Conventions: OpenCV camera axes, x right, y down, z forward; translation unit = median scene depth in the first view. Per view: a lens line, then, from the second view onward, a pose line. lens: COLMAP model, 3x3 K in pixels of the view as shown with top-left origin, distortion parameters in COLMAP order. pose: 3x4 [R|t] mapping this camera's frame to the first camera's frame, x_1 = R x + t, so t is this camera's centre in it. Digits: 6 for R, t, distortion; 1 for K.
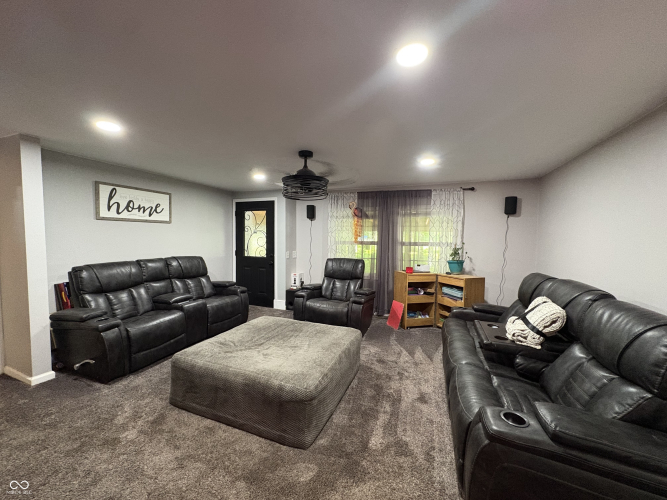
lens RADIAL K [[266.4, 0, 333.5], [0, 266.4, 250.0], [0, 0, 1]] dist [0.000695, 0.000369]
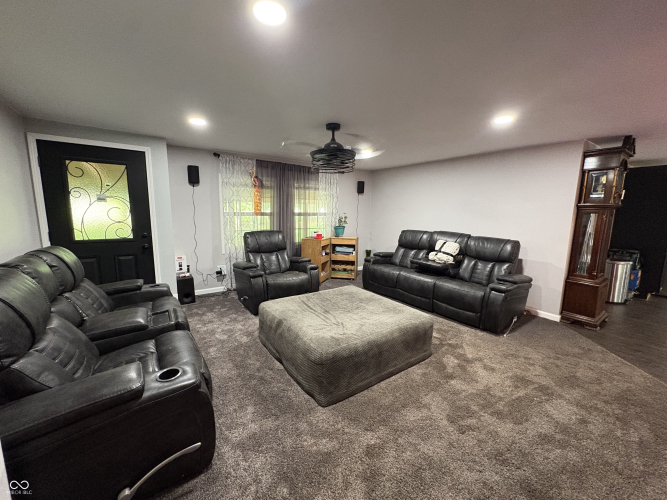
lens RADIAL K [[266.4, 0, 333.5], [0, 266.4, 250.0], [0, 0, 1]] dist [0.000695, 0.000369]
pose [[0.547442, -0.127938, 0.827006, -0.604871], [0.030716, 0.990651, 0.132921, -0.019142], [-0.836280, -0.047364, 0.546253, 0.258476]]
